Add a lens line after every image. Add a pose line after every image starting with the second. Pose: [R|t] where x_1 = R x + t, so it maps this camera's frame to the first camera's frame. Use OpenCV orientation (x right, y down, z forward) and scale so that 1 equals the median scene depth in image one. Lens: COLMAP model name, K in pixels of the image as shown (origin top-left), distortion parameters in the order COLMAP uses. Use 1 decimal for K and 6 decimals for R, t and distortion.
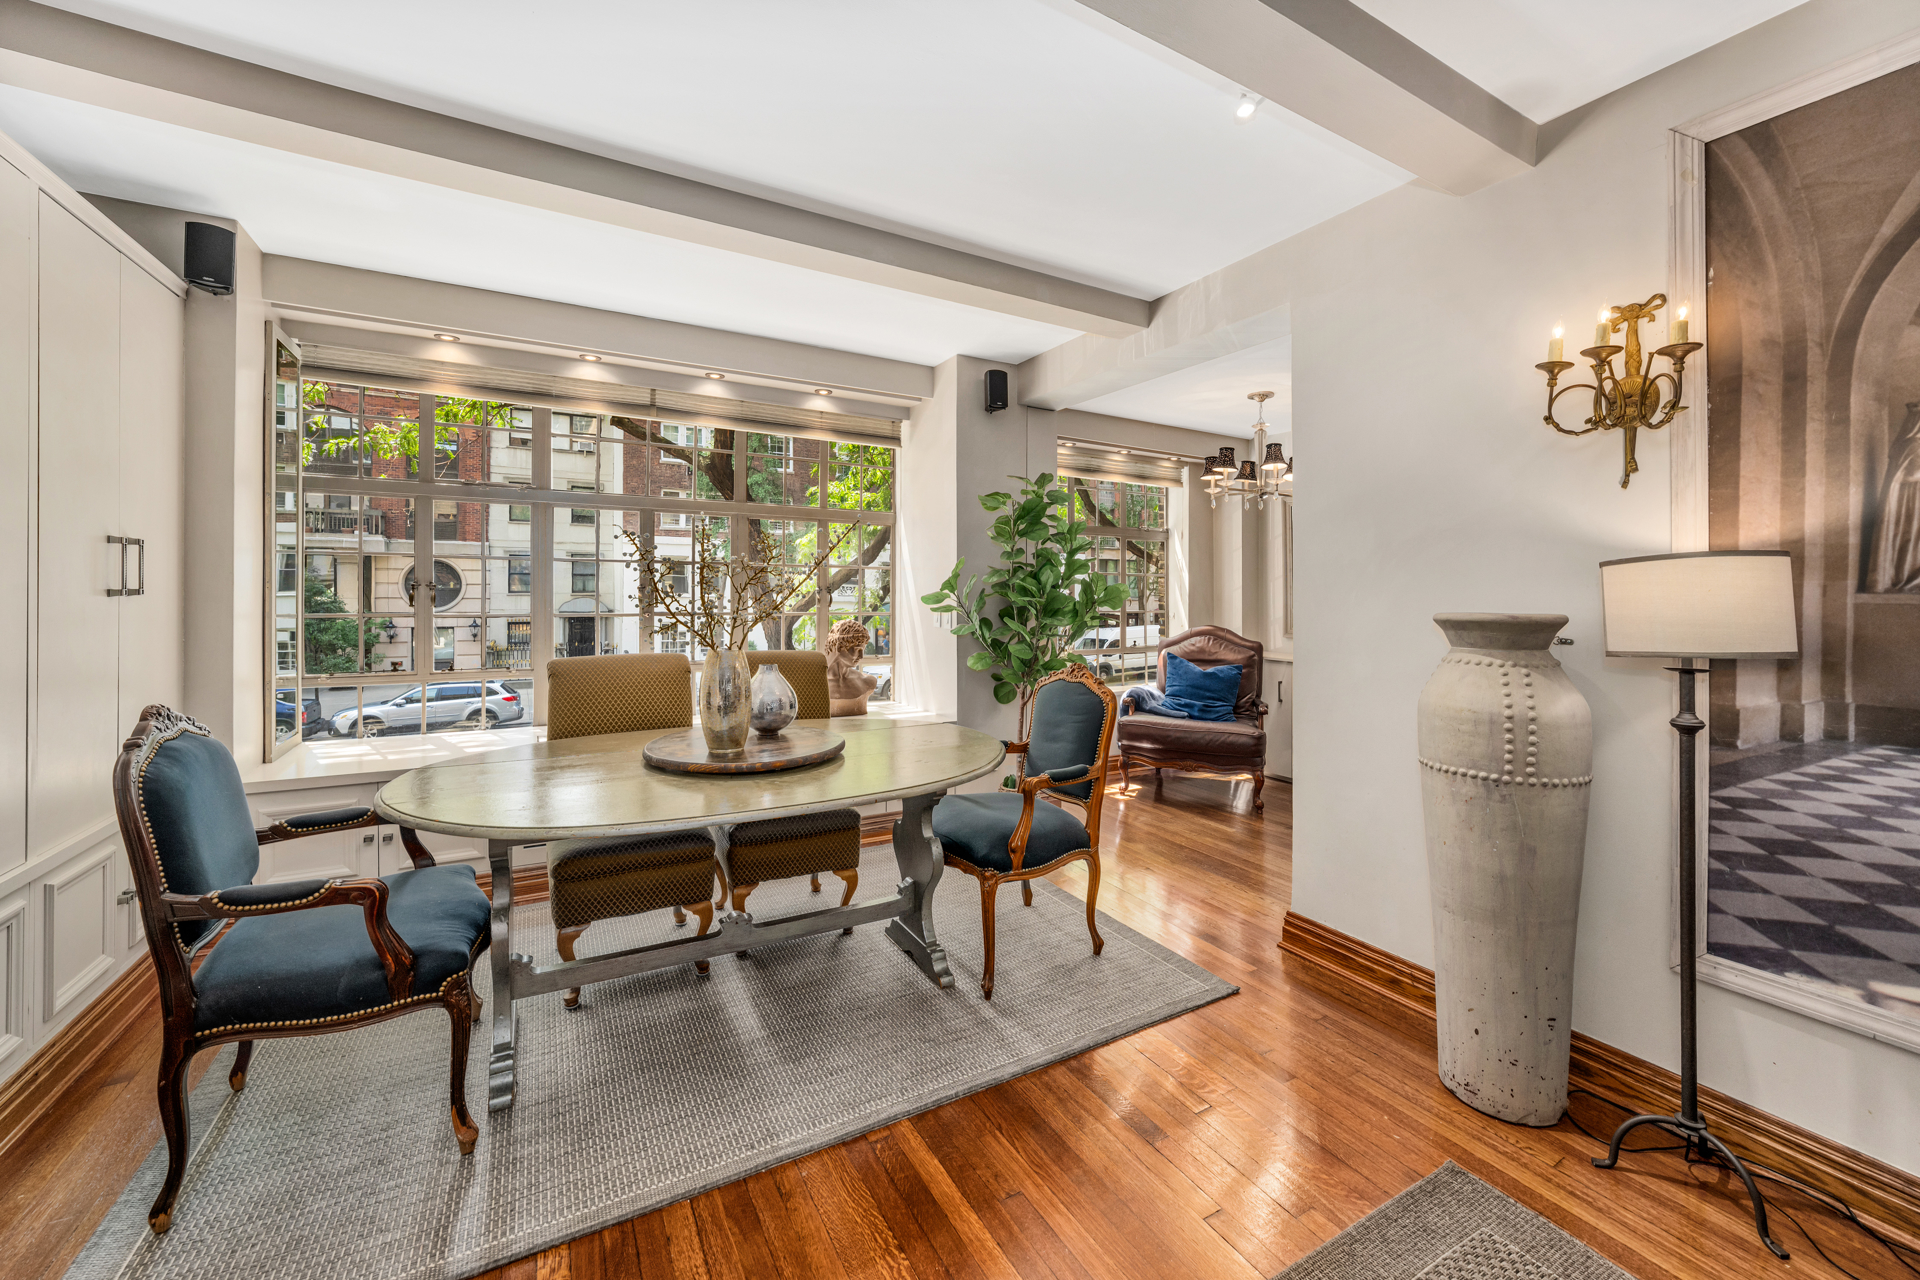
lens RADIAL K [[713.5, 0, 953.6], [0, 713.5, 593.2], [0, 0, 1]] dist [-0.015030, -0.000121]
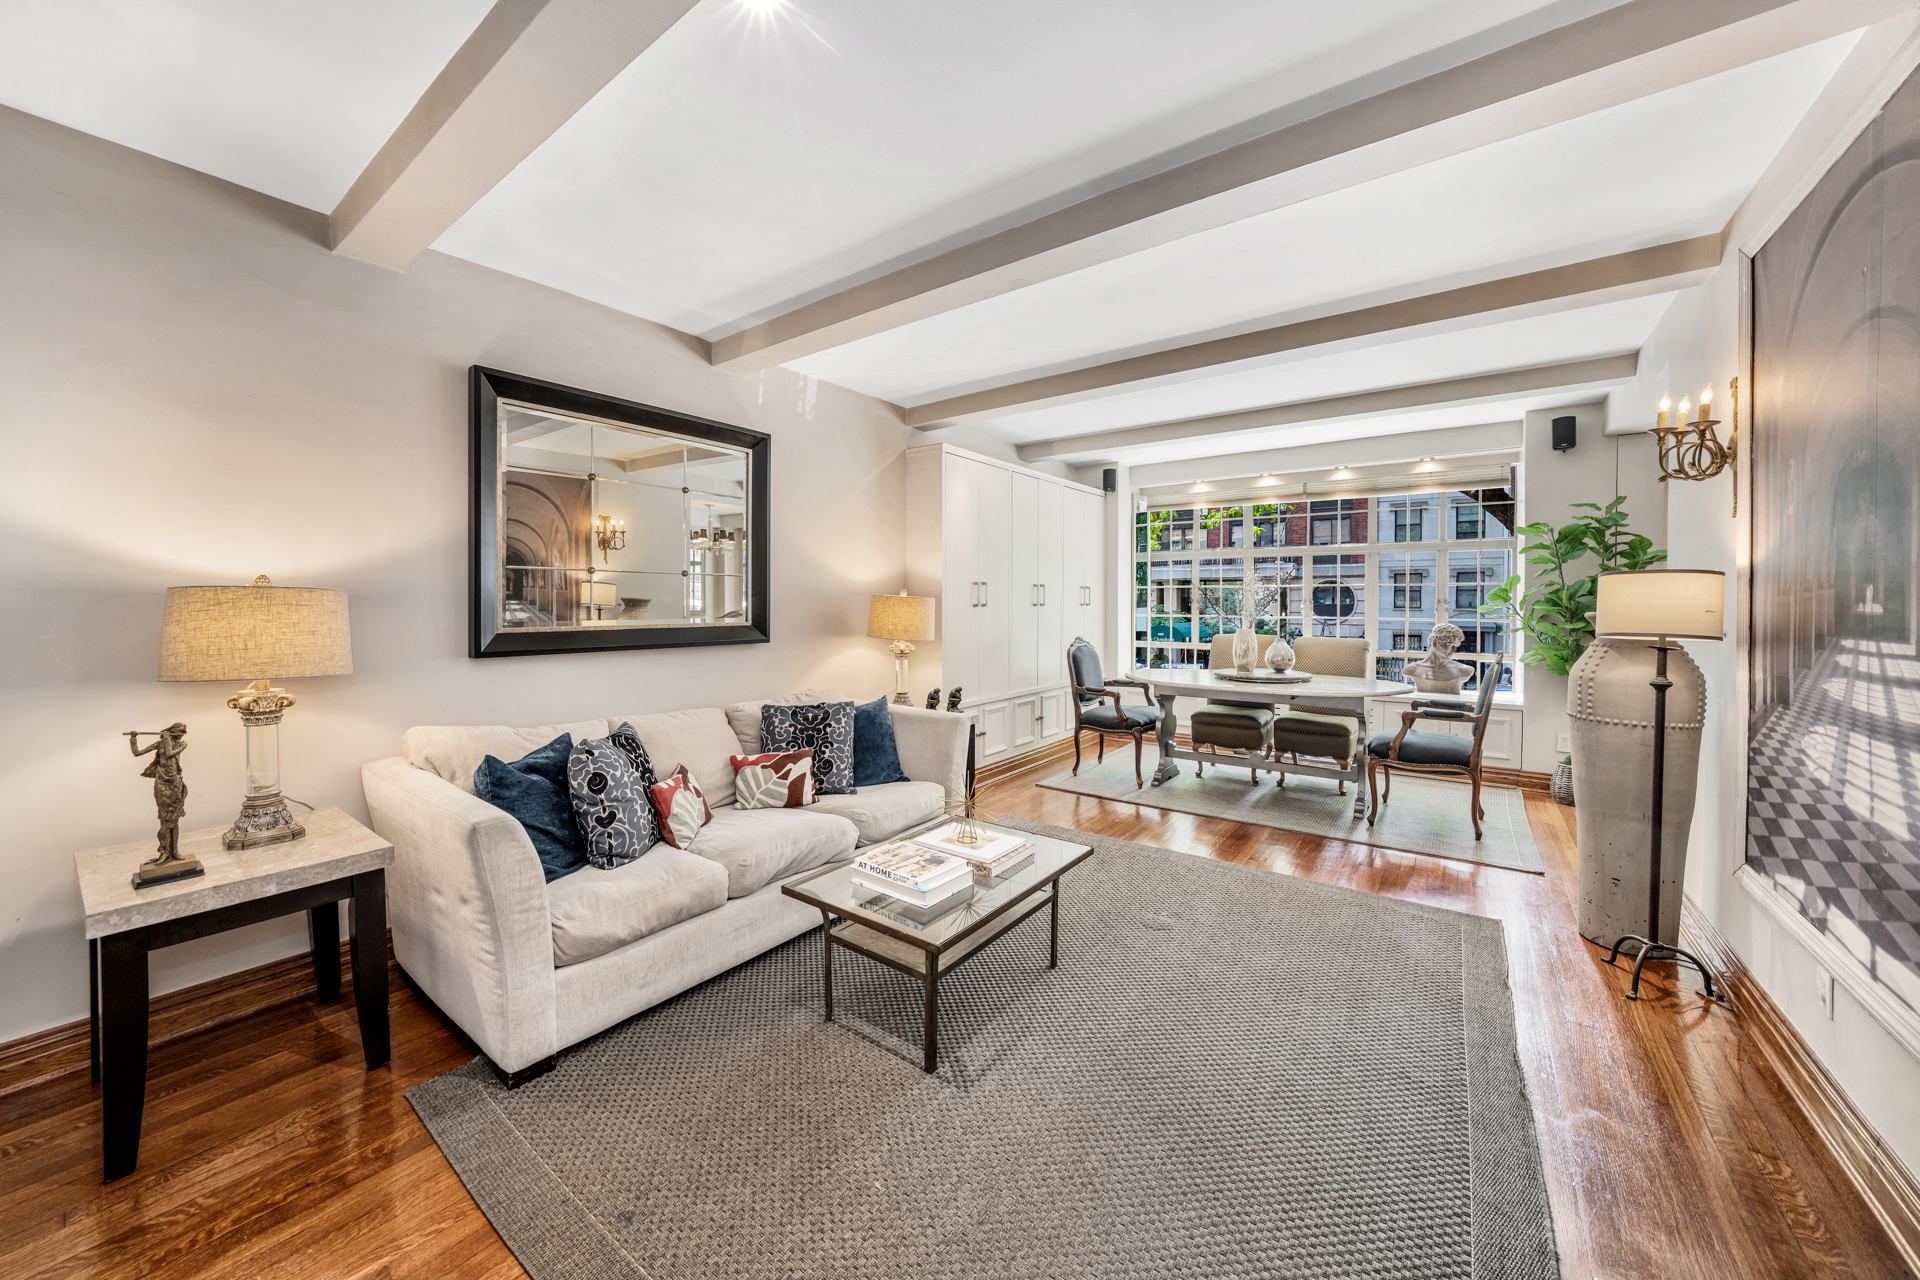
lens RADIAL K [[713.5, 0, 958.2], [0, 713.5, 621.8], [0, 0, 1]] dist [-0.015030, -0.000121]
pose [[0.420824, 0.010511, -0.907082, 1.628701], [0.000484, 0.999930, 0.011811, 0.030002], [0.907142, -0.005410, 0.420789, -0.933269]]
